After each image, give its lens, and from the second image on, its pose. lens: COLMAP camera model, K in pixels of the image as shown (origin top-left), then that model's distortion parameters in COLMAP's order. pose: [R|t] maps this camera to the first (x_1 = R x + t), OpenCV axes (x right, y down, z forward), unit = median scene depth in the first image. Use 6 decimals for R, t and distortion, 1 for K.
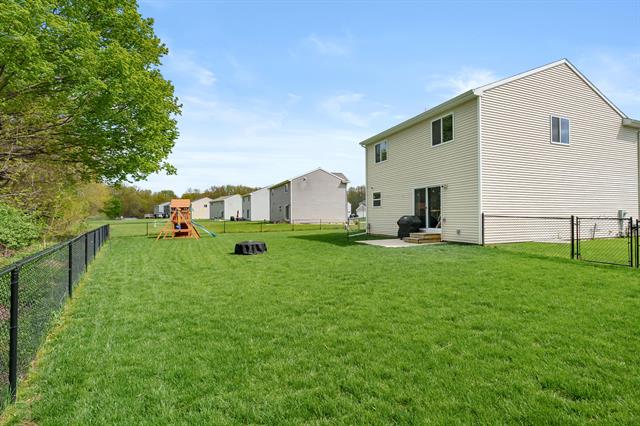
lens RADIAL K [[303.7, 0, 320.0], [0, 303.7, 213.0], [0, 0, 1]] dist [-0.000163, 0.000011]
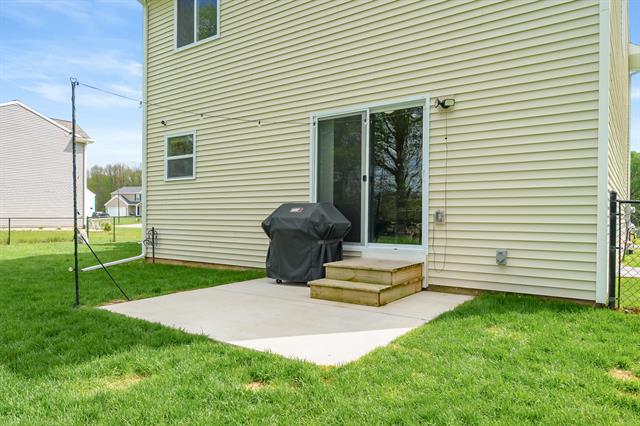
lens RADIAL K [[437.5, 0, 318.6], [0, 437.5, 220.3], [0, 0, 1]] dist [-0.000556, 0.000225]
pose [[0.839474, 0.011933, 0.543269, 0.057049], [-0.020281, 0.999750, 0.009380, 0.018615], [-0.543021, -0.018892, 0.839507, 0.535968]]
